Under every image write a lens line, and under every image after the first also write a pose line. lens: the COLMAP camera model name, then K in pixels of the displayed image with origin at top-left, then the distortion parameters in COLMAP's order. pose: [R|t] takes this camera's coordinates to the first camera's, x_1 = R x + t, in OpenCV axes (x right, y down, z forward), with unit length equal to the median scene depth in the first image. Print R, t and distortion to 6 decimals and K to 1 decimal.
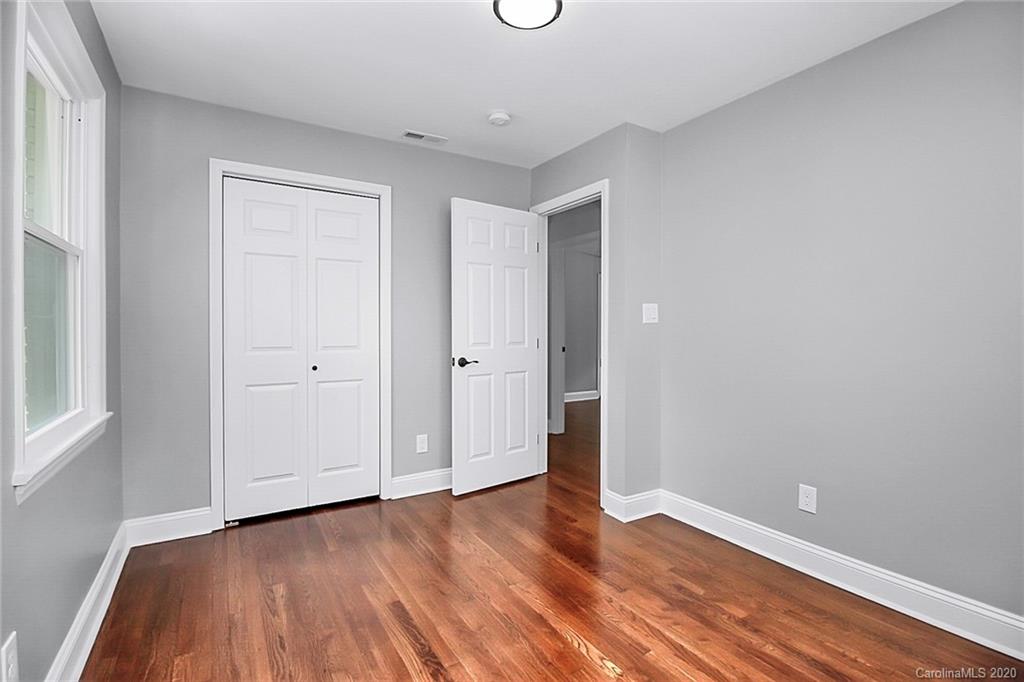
lens RADIAL K [[502.7, 0, 499.0], [0, 502.7, 330.6], [0, 0, 1]] dist [0.011827, -0.000448]
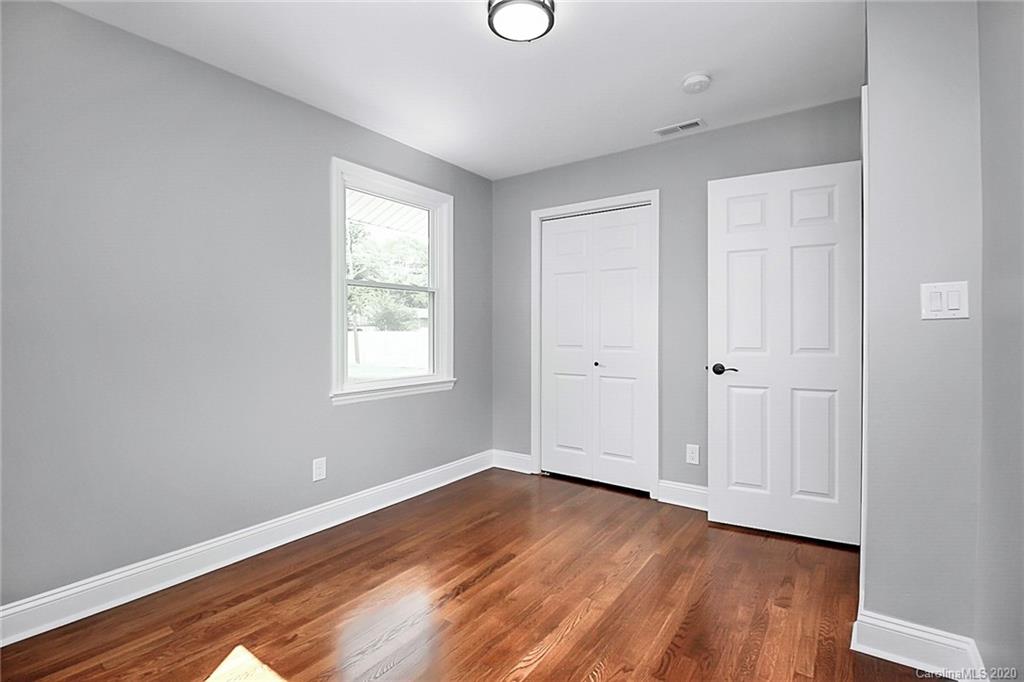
lens RADIAL K [[496.0, 0, 510.2], [0, 496.0, 332.4], [0, 0, 1]] dist [-0.003004, -0.000972]
pose [[0.359541, 0.000099, -0.933129, 0.642273], [-0.000732, 1.000000, -0.000176, 0.000345], [0.933129, 0.000746, 0.359541, 0.395357]]
